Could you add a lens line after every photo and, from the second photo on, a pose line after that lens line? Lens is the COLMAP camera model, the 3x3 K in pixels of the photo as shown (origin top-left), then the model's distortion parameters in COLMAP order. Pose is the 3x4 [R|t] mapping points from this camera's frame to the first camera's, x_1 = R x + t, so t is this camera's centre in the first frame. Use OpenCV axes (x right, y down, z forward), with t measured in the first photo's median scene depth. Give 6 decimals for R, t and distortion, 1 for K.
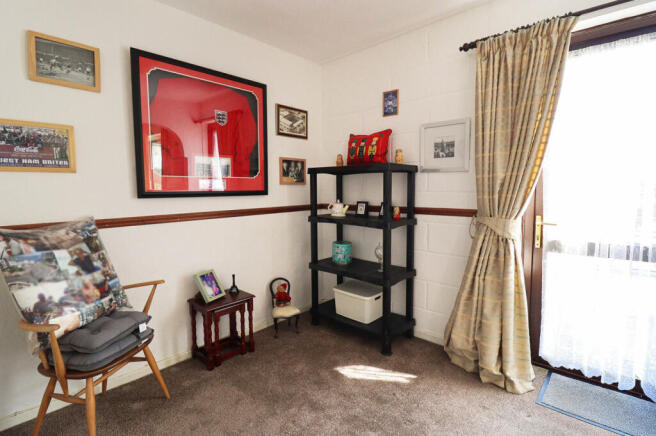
lens RADIAL K [[332.1, 0, 371.8], [0, 332.1, 206.8], [0, 0, 1]] dist [-0.001417, -0.011798]
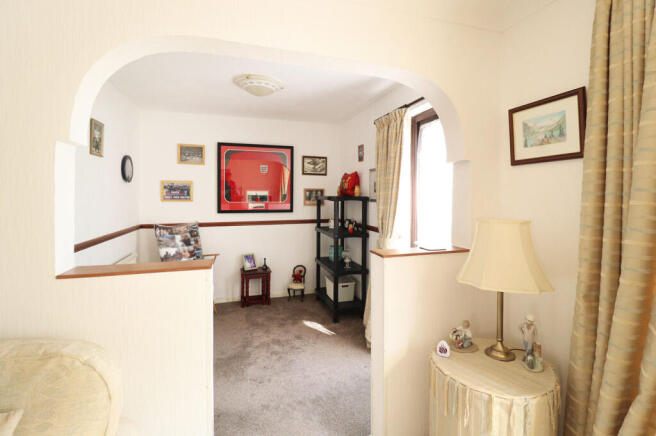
lens RADIAL K [[317.0, 0, 335.5], [0, 317.0, 190.9], [0, 0, 1]] dist [-0.000763, -0.000539]
pose [[0.865020, 0.006220, -0.501699, 0.764911], [-0.044537, 0.996928, -0.064430, -0.058617], [0.499757, 0.078078, 0.862640, -0.287695]]
